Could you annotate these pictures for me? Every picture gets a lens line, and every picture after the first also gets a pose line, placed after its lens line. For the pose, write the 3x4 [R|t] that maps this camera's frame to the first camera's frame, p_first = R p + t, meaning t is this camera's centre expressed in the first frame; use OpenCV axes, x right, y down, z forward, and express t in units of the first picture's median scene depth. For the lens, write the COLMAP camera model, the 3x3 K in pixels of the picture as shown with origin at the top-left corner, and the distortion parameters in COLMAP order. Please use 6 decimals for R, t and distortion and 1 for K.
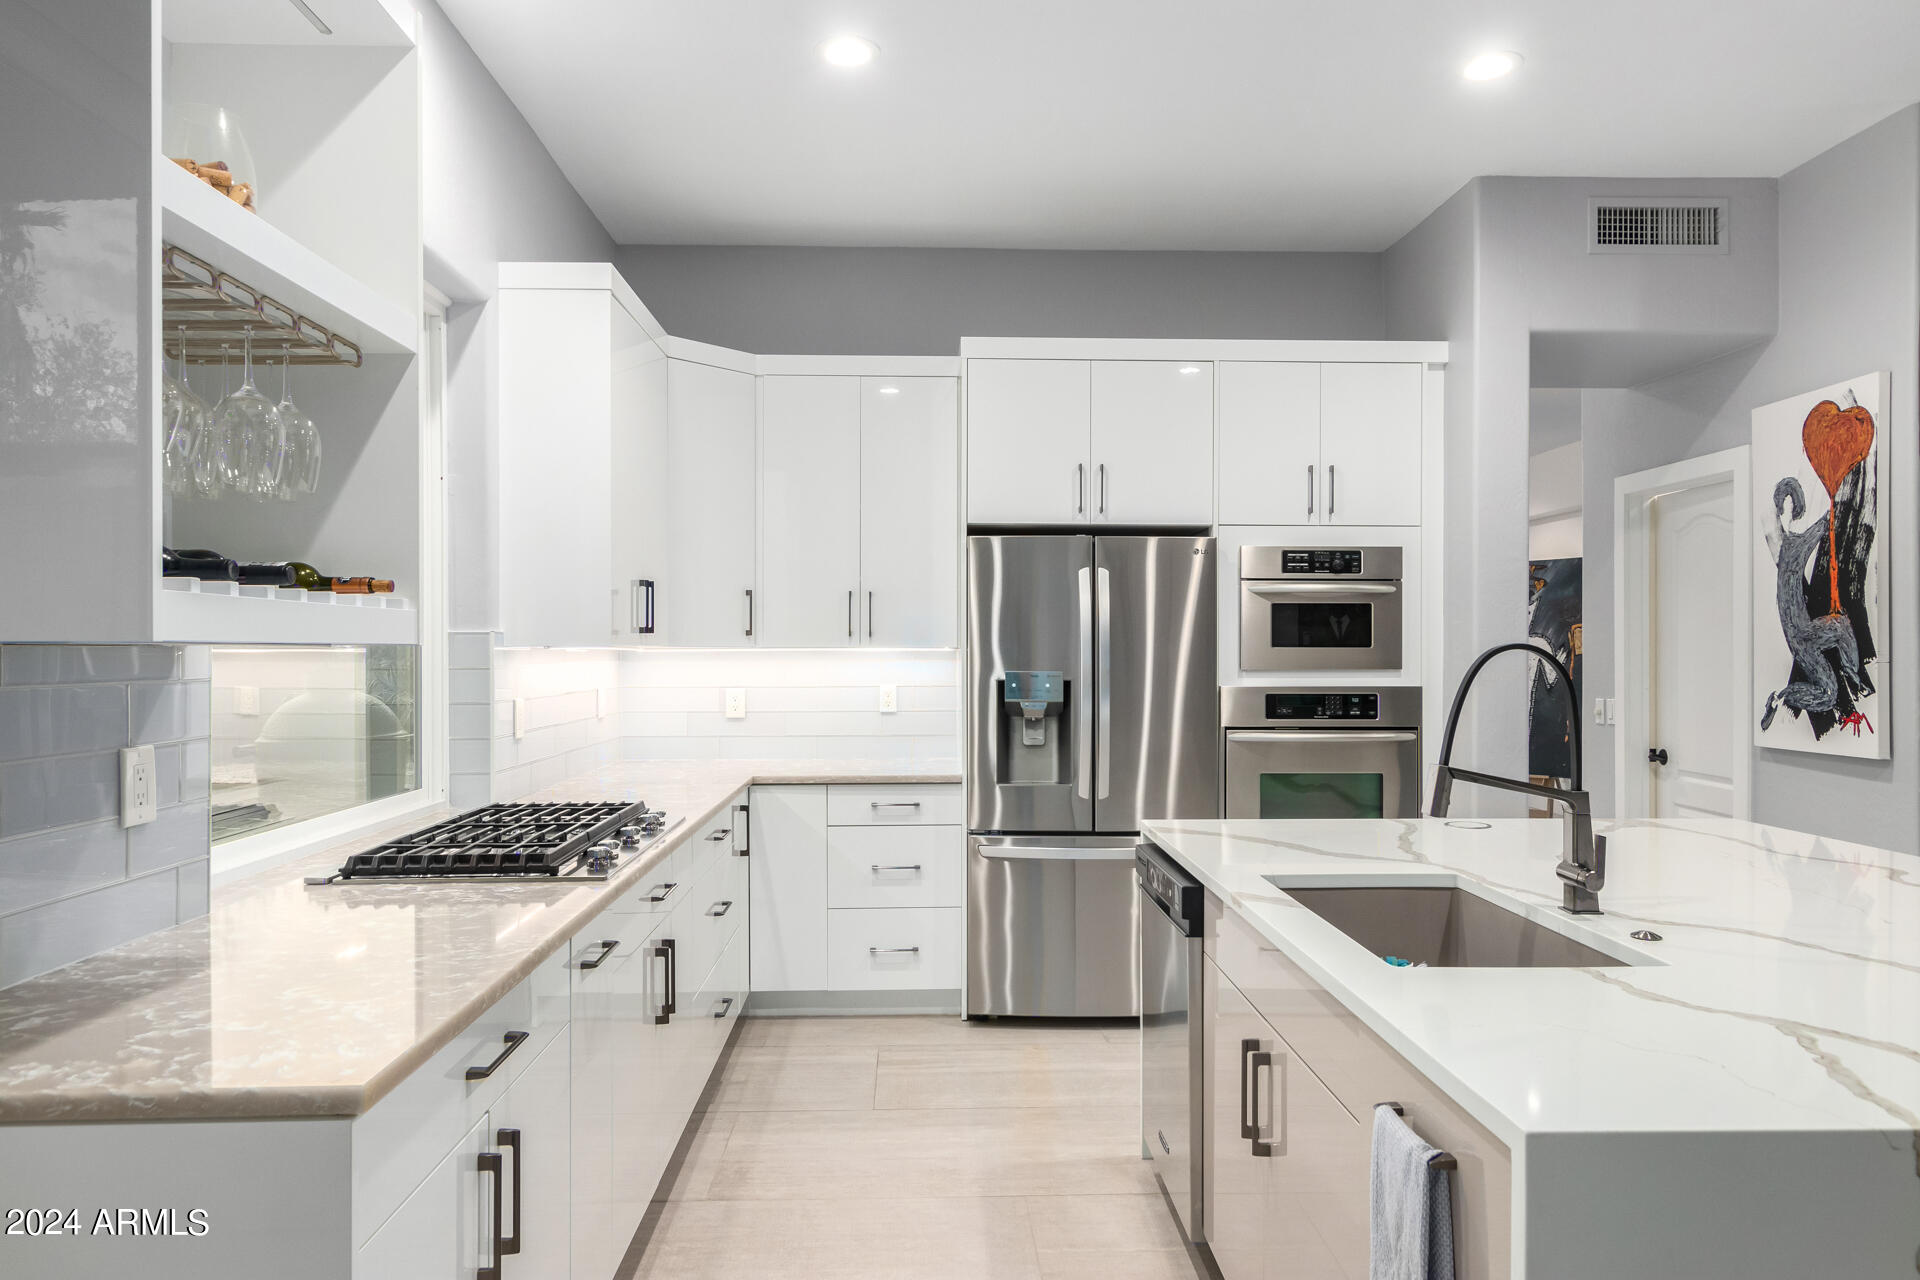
lens RADIAL K [[1235.6, 0, 953.9], [0, 1235.6, 651.4], [0, 0, 1]] dist [-0.000683, 0.000518]
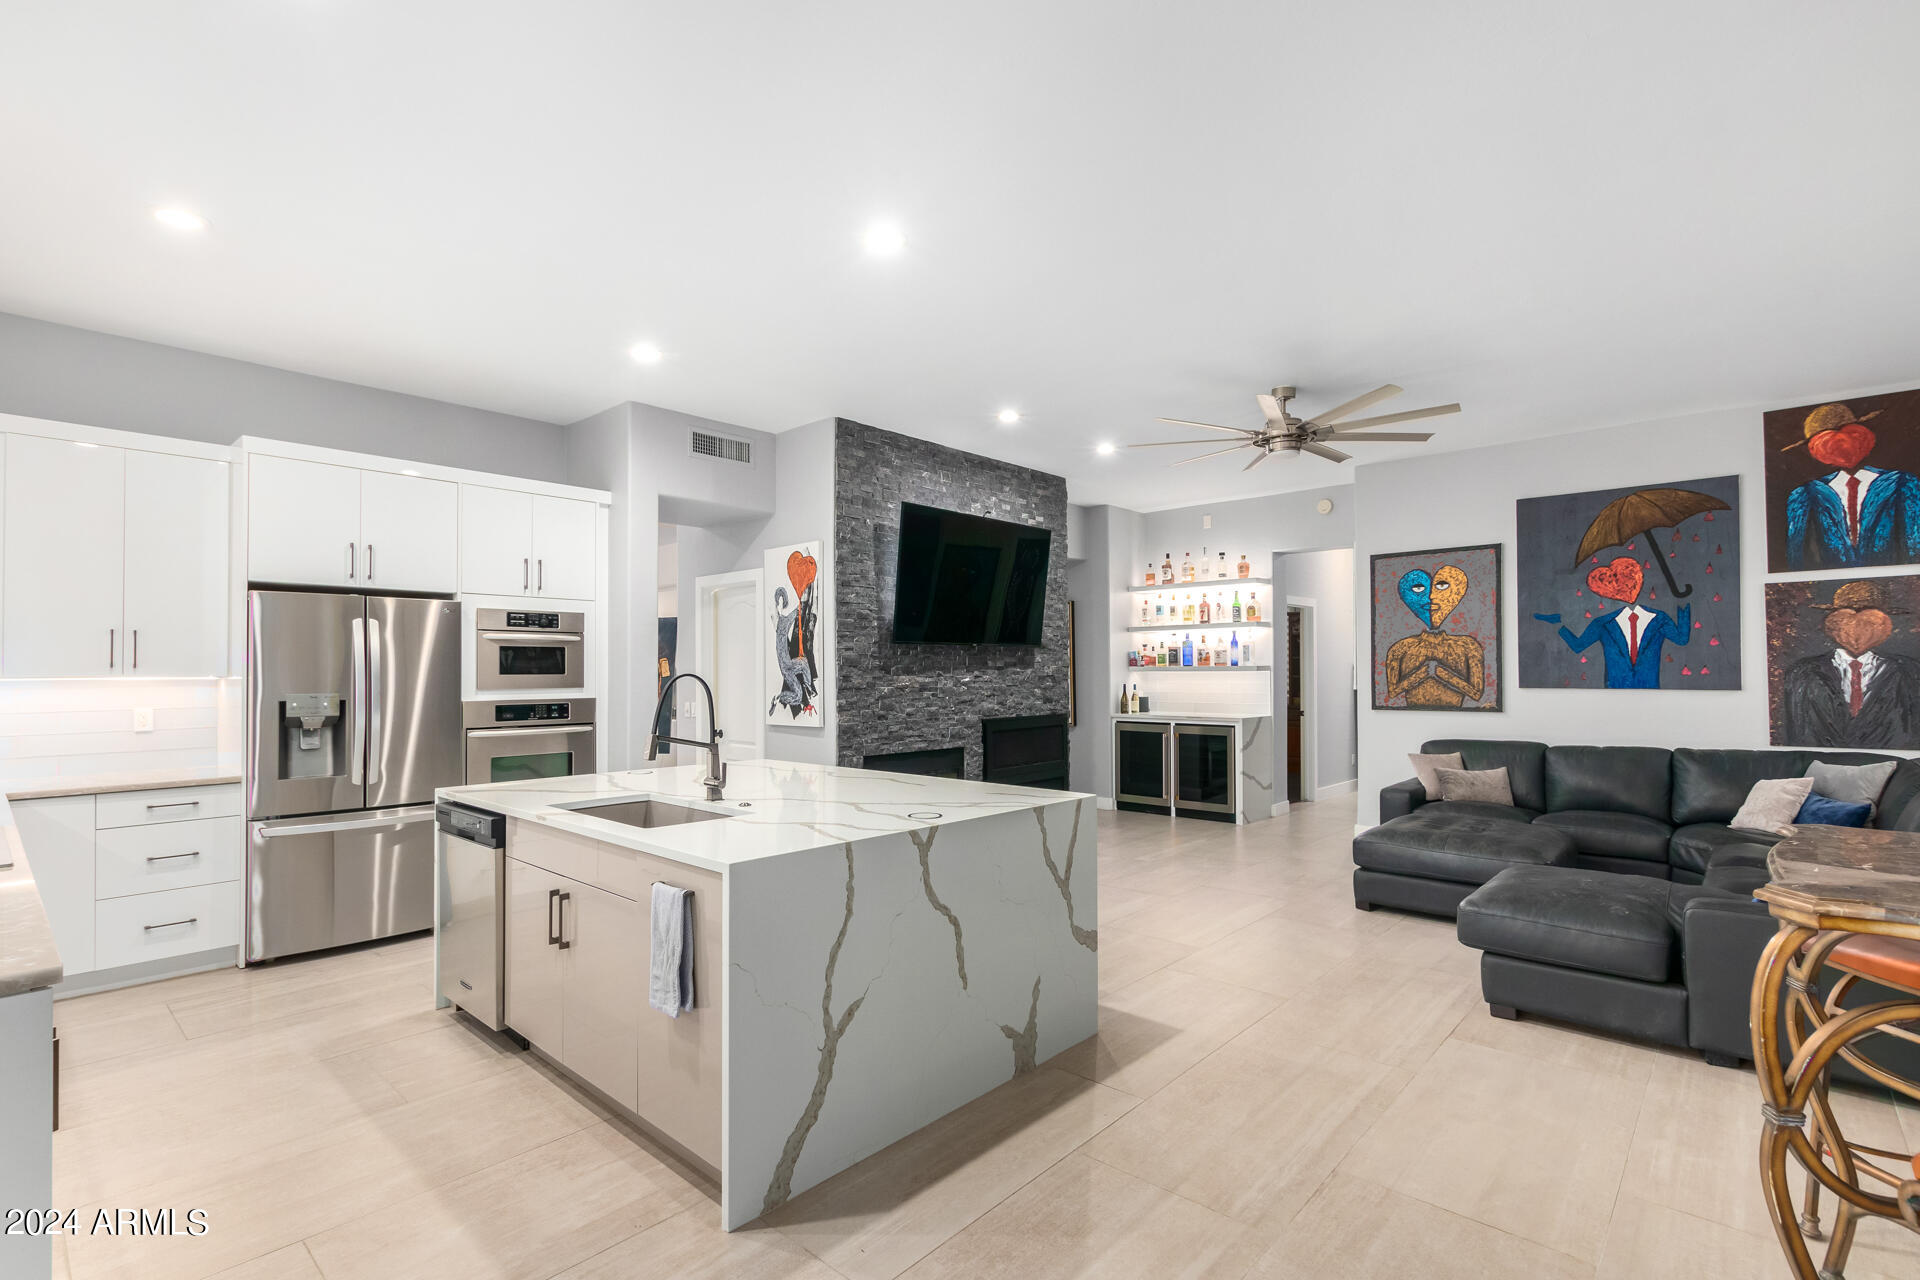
lens RADIAL K [[893.7, 0, 964.9], [0, 893.7, 661.9], [0, 0, 1]] dist [0.004472, 0.000224]
pose [[0.683578, 0.004665, 0.729863, -0.160055], [0.005367, 0.999920, -0.011417, -0.003404], [-0.729858, 0.011722, 0.683498, -0.182927]]
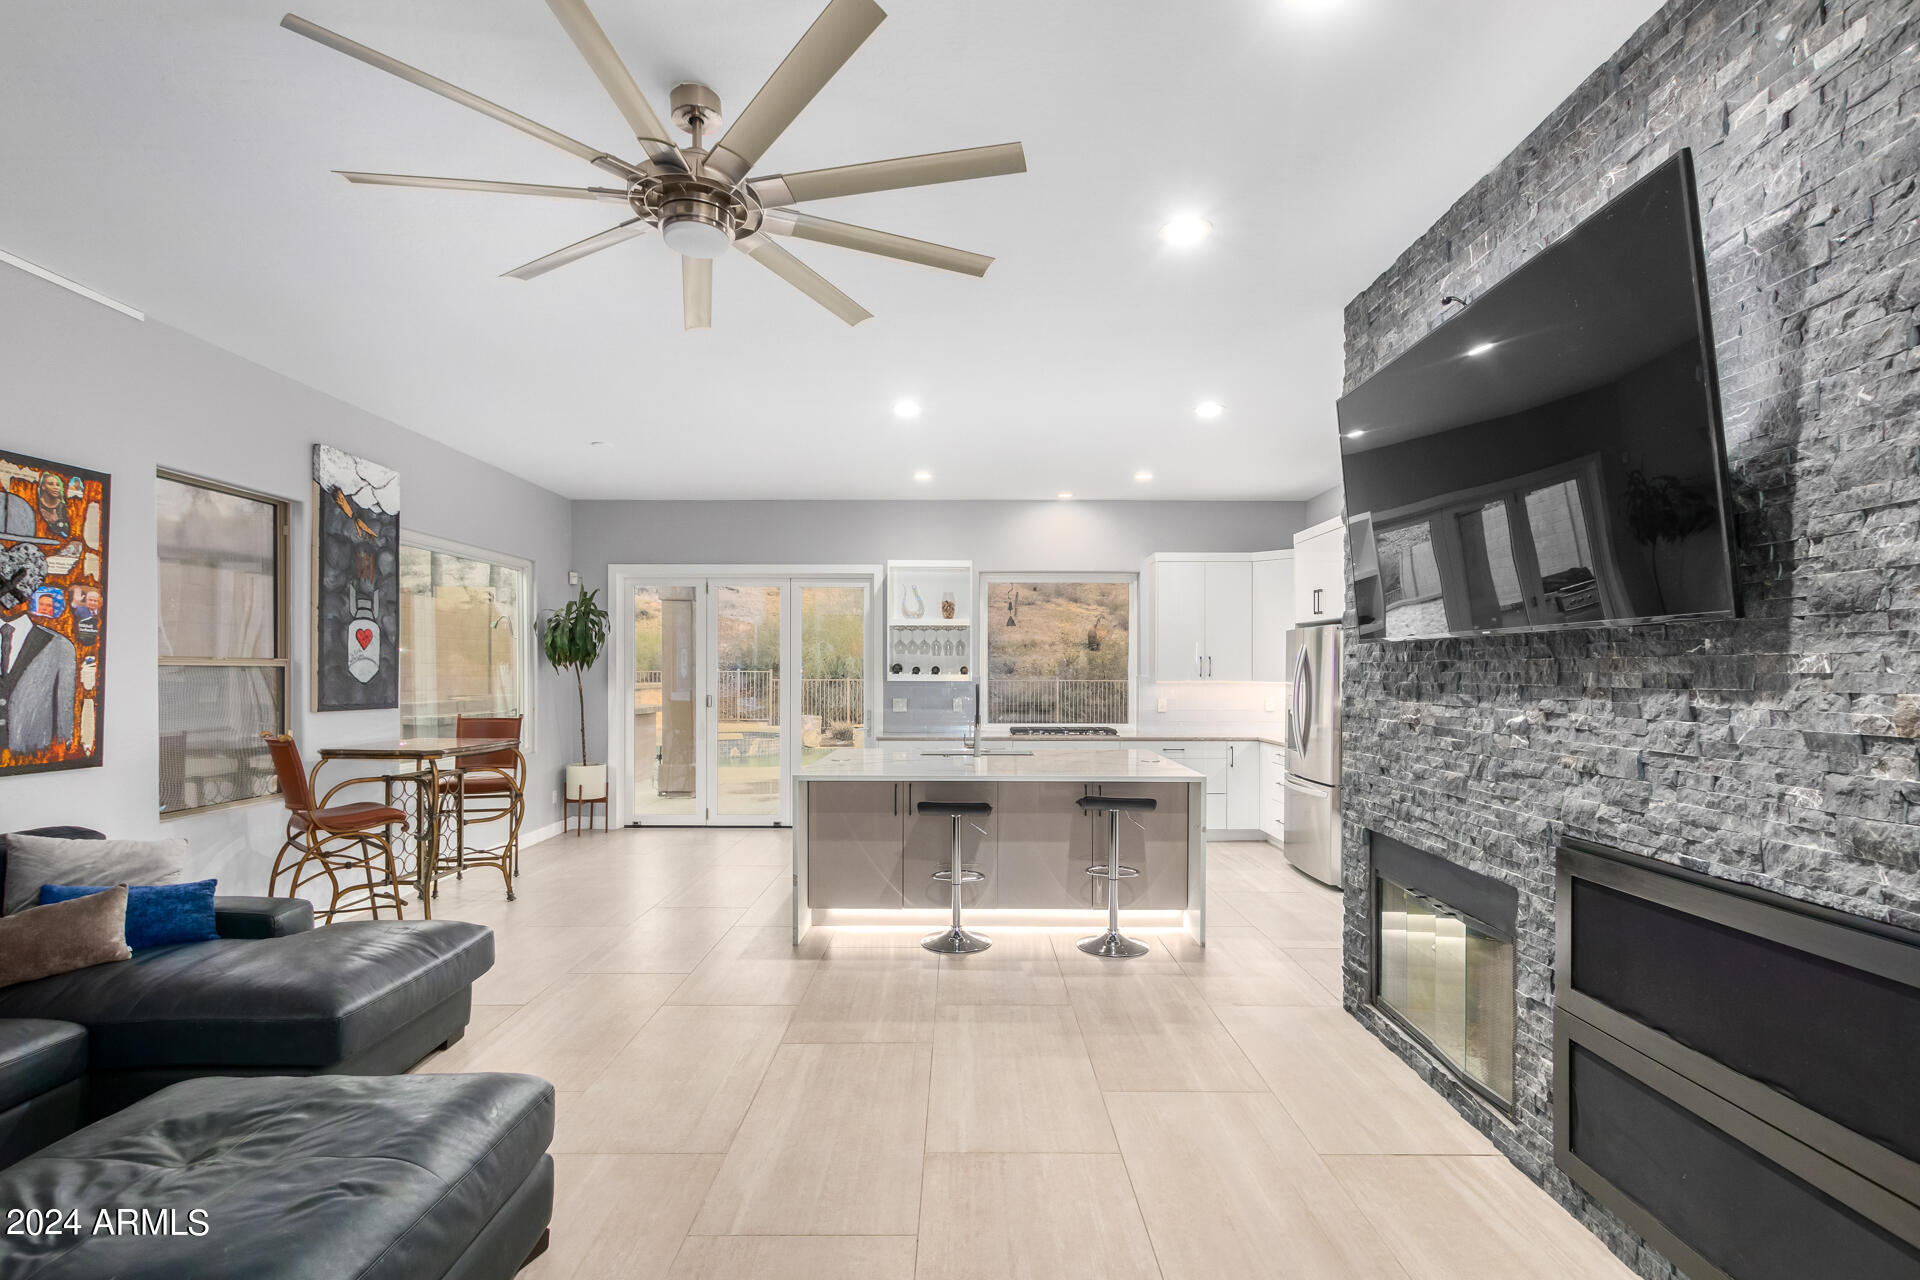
lens RADIAL K [[893.7, 0, 968.8], [0, 893.7, 674.0], [0, 0, 1]] dist [0.004472, 0.000224]
pose [[-0.022424, 0.002702, -0.999745, 1.533402], [-0.002446, 0.999993, 0.002757, -0.021746], [0.999746, 0.002507, -0.022418, 0.488552]]
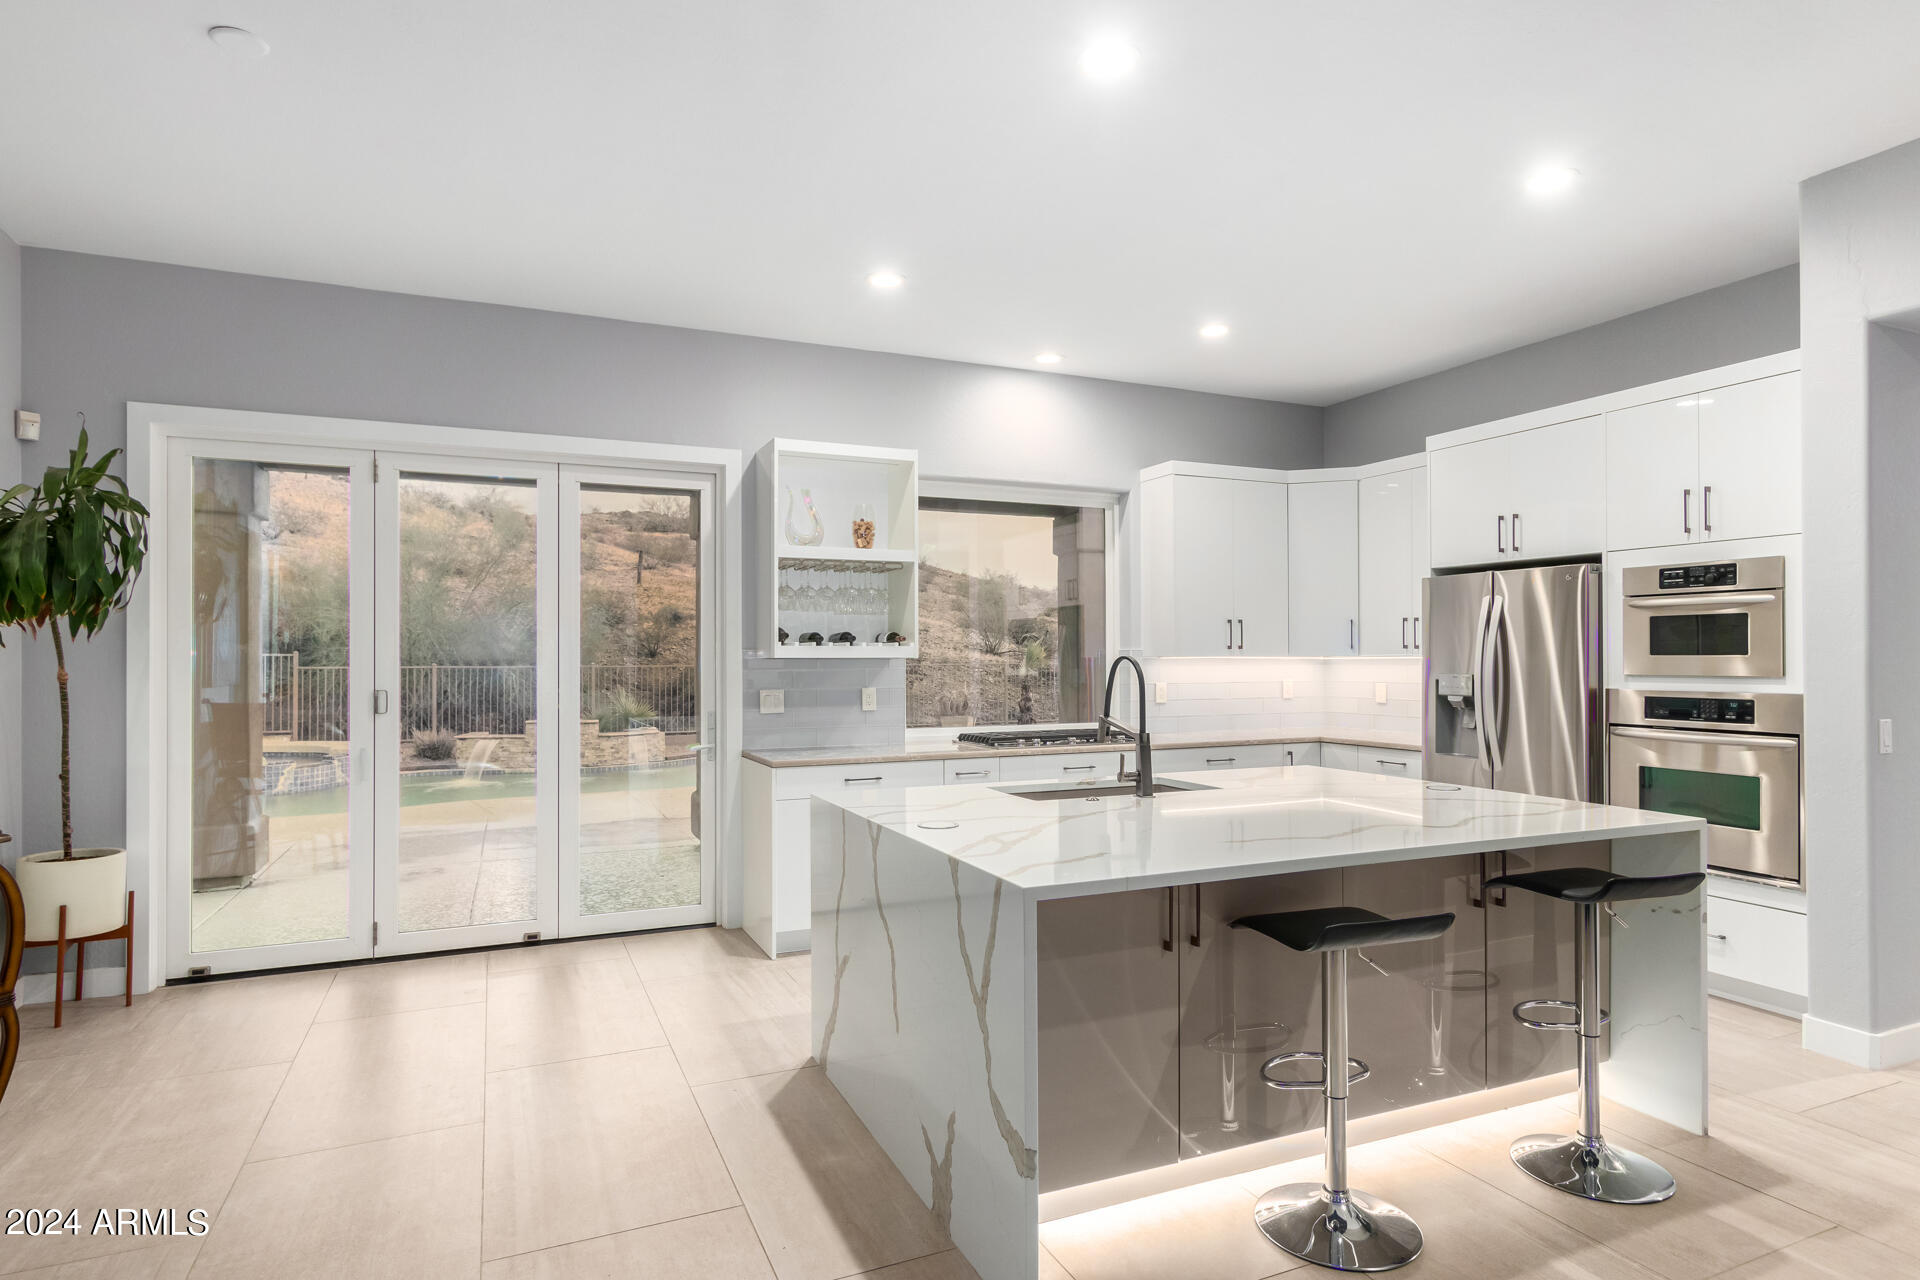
lens RADIAL K [[1038.5, 0, 965.7], [0, 1038.5, 651.4], [0, 0, 1]] dist [0.009659, -0.003280]
pose [[0.386190, -0.007021, -0.922392, 0.901972], [0.002459, 0.999975, -0.006582, -0.002167], [0.922416, 0.000274, 0.386198, 0.052246]]
